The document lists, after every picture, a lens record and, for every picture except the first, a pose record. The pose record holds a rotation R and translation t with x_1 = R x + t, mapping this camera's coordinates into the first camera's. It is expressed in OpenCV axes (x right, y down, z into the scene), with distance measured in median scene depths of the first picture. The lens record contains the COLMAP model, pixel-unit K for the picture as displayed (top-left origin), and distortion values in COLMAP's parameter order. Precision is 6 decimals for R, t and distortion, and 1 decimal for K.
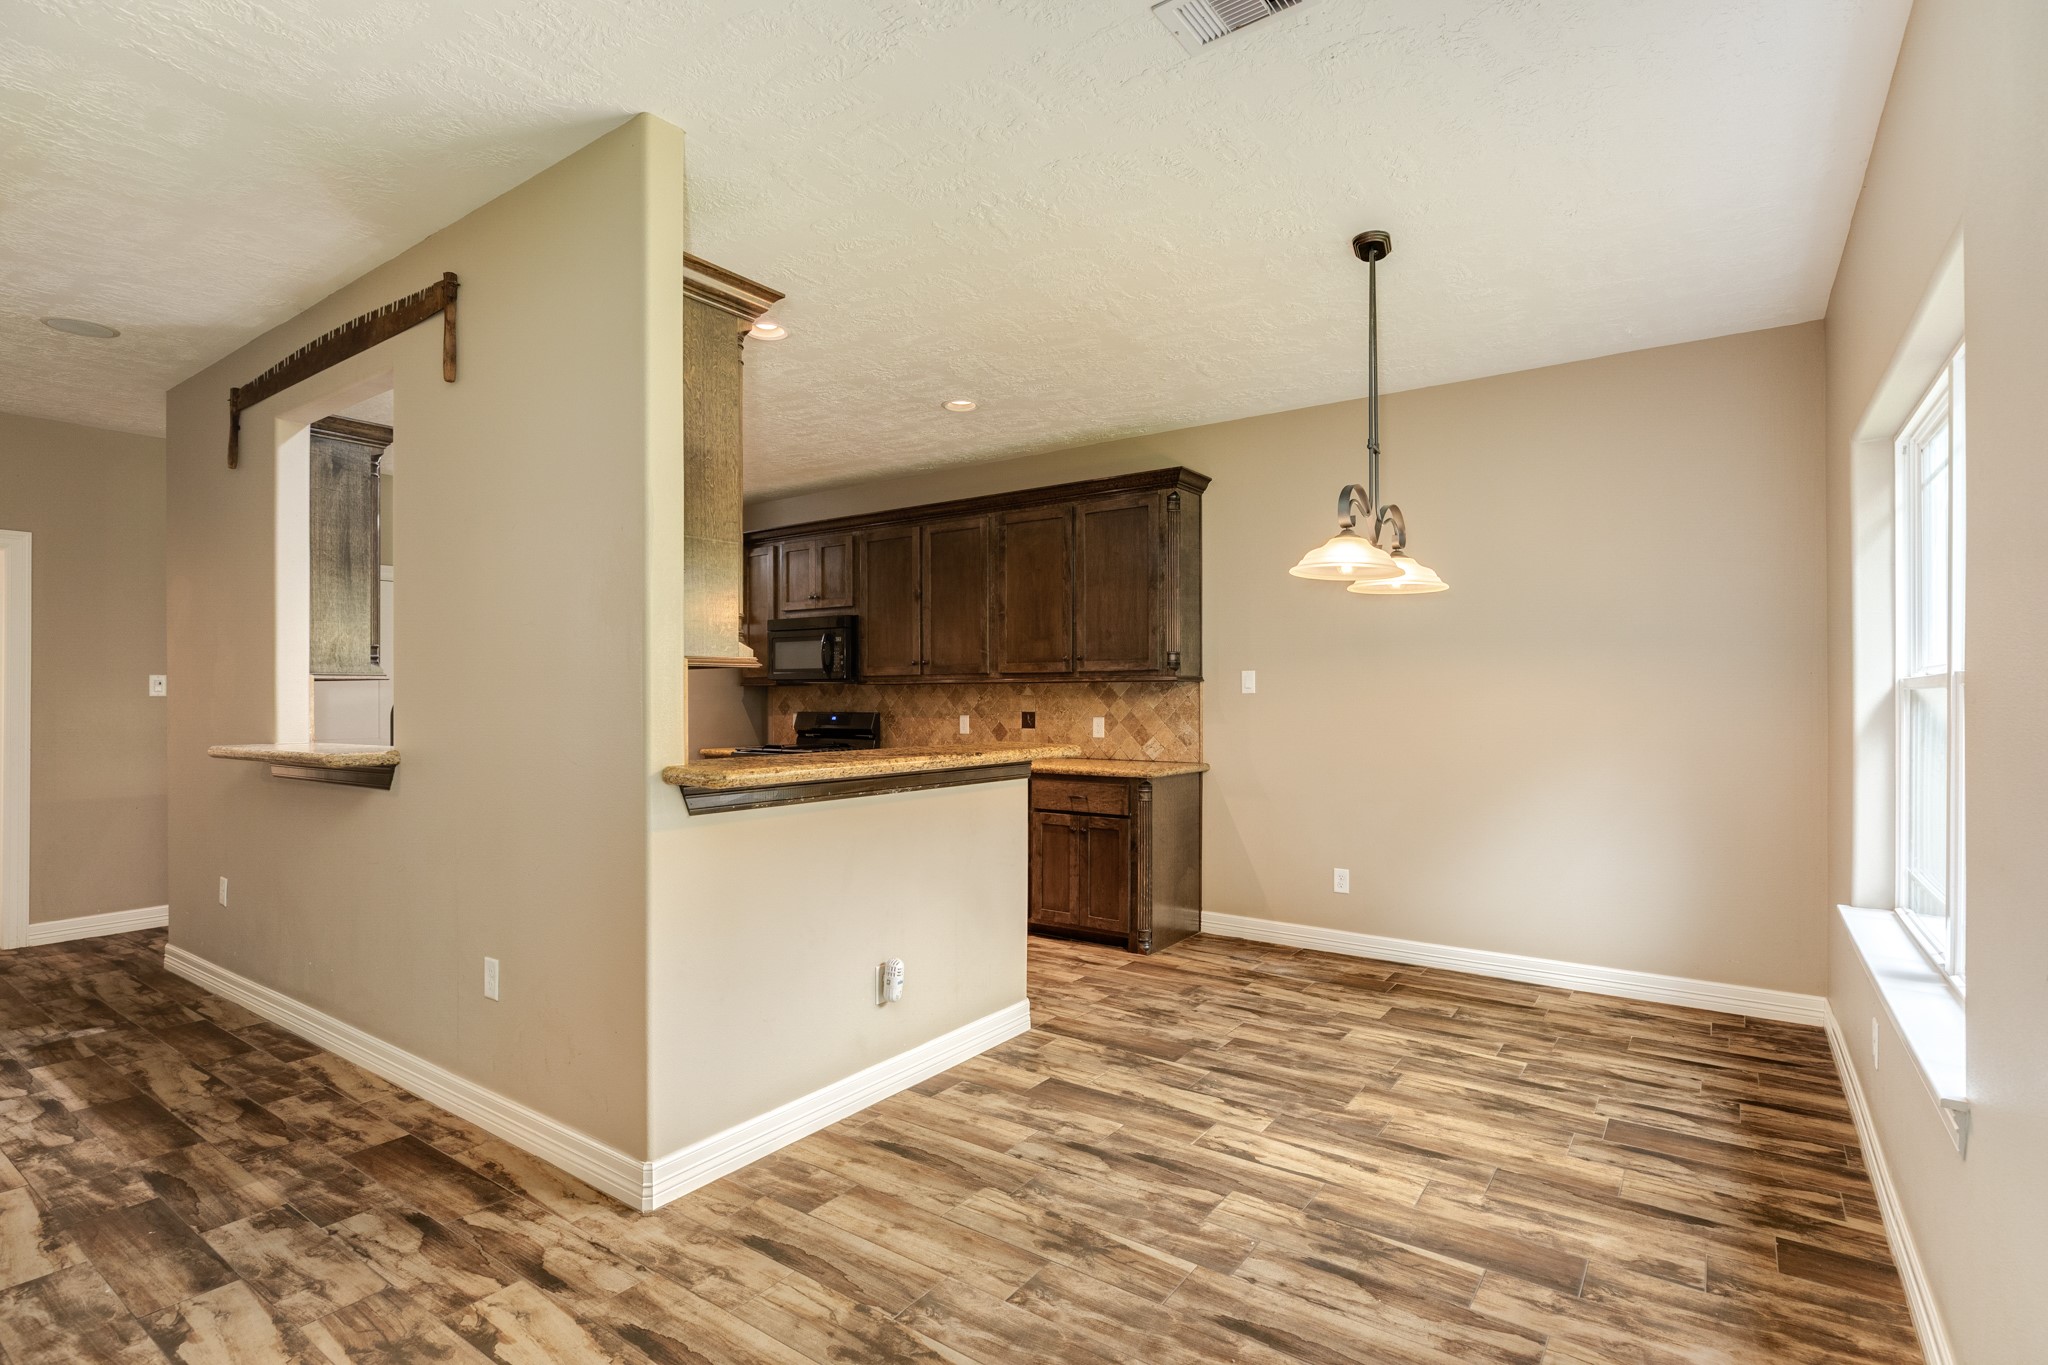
lens RADIAL K [[987.9, 0, 1023.5], [0, 987.9, 691.7], [0, 0, 1]] dist [-0.003693, -0.000219]
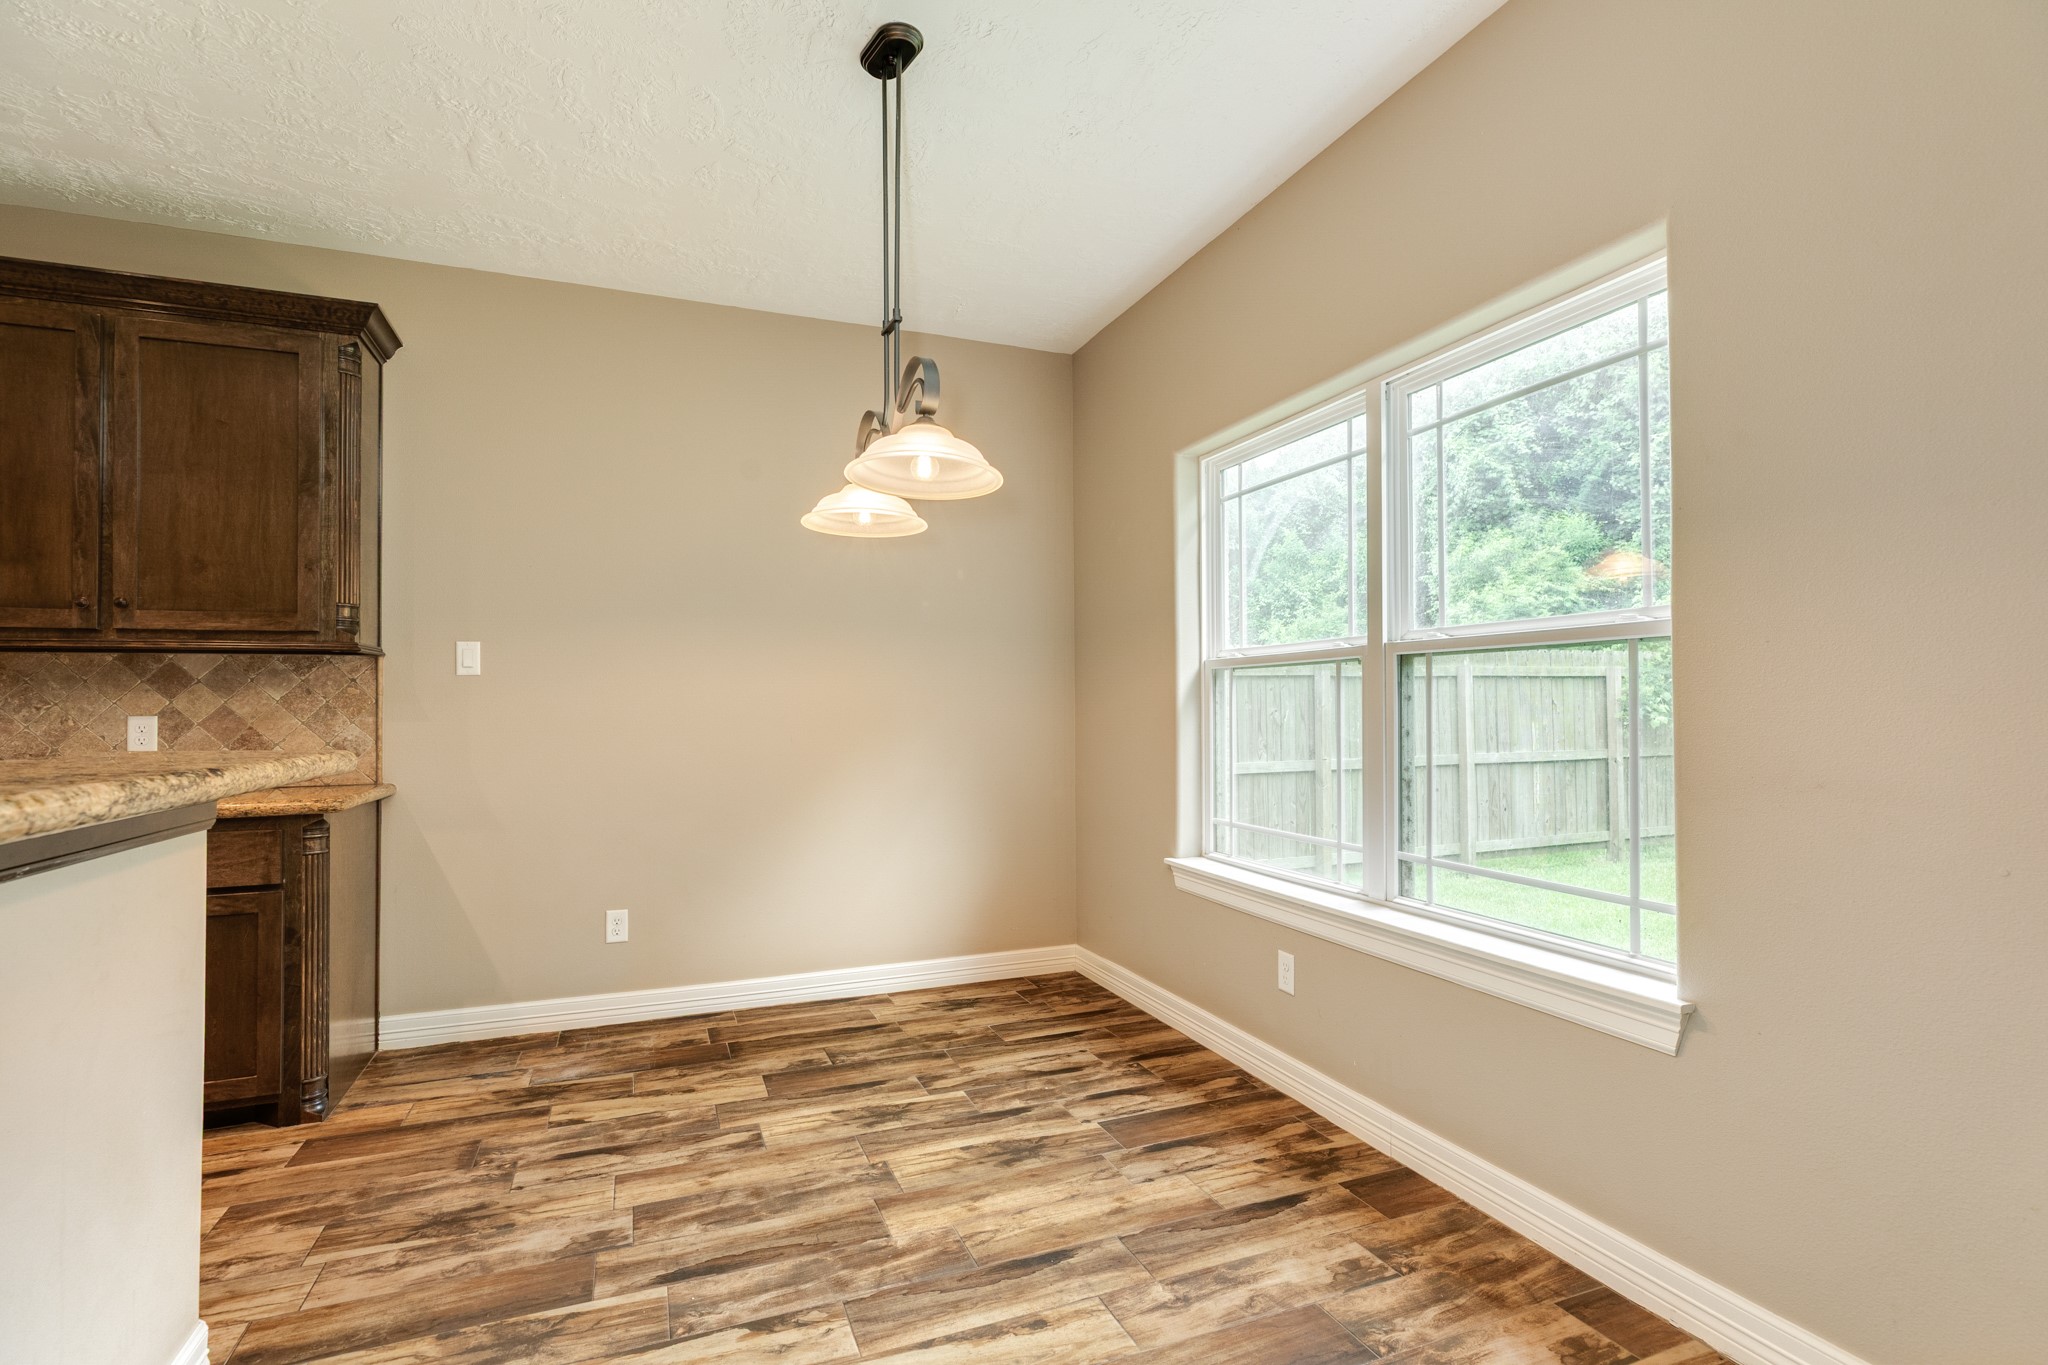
lens RADIAL K [[961.3, 0, 1023.6], [0, 961.3, 690.1], [0, 0, 1]] dist [-0.001636, -0.000406]
pose [[0.542023, 0.010181, 0.840302, -0.161805], [0.002886, 0.999898, -0.013976, 0.030311], [-0.840358, 0.010000, 0.541939, 0.442416]]
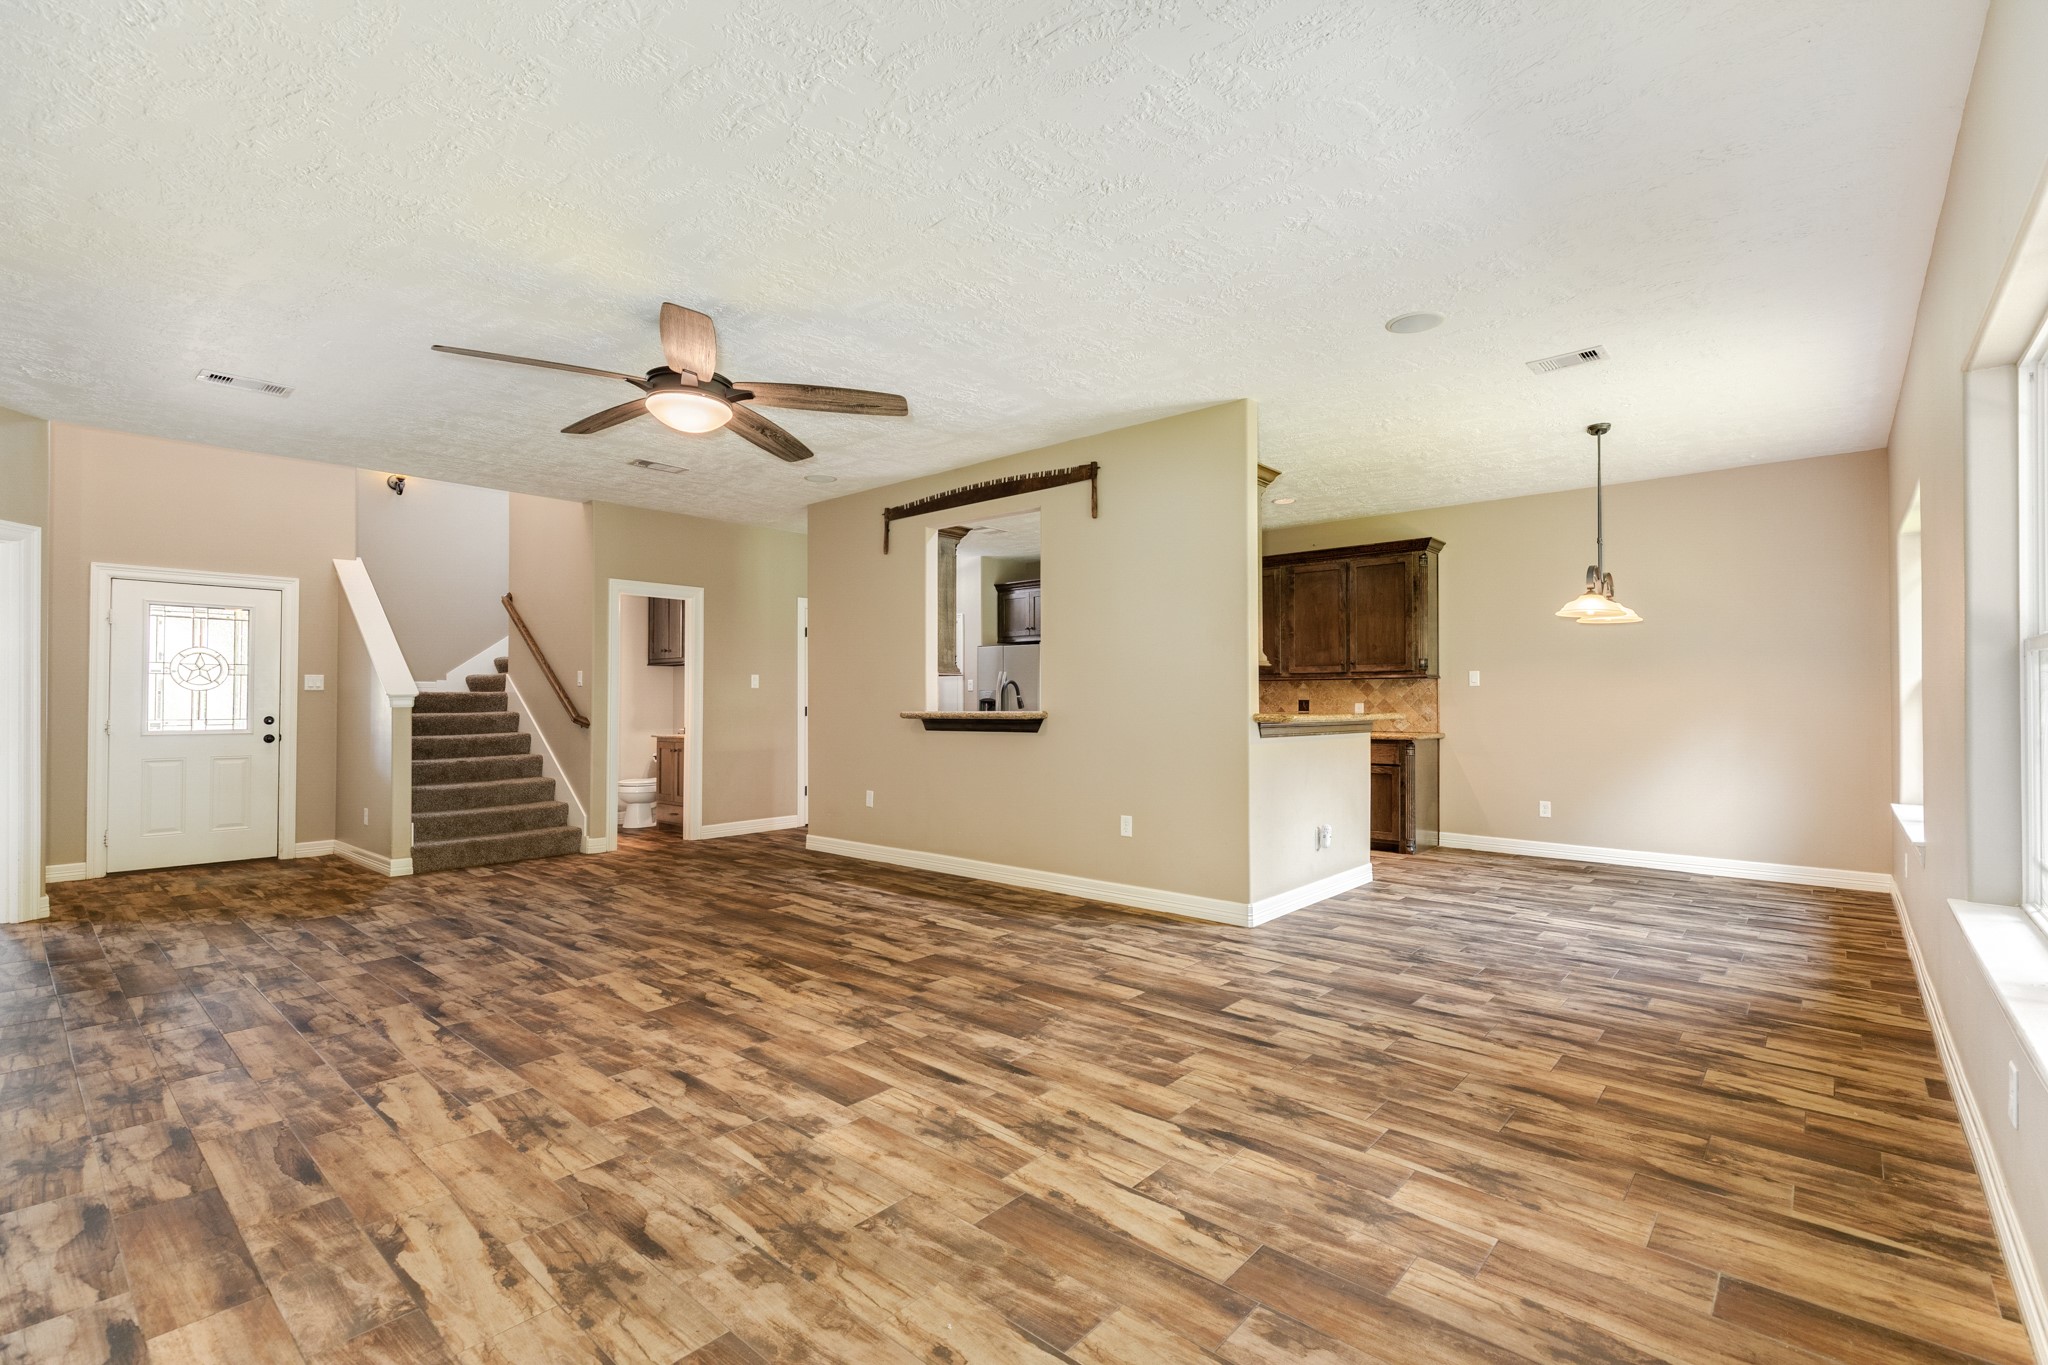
lens RADIAL K [[913.8, 0, 1022.6], [0, 913.8, 689.3], [0, 0, 1]] dist [0.005347, -0.000423]
pose [[0.994372, 0.001248, -0.105937, -0.419457], [-0.002250, 0.999954, -0.009338, 0.028660], [0.105921, 0.009524, 0.994329, -0.620803]]
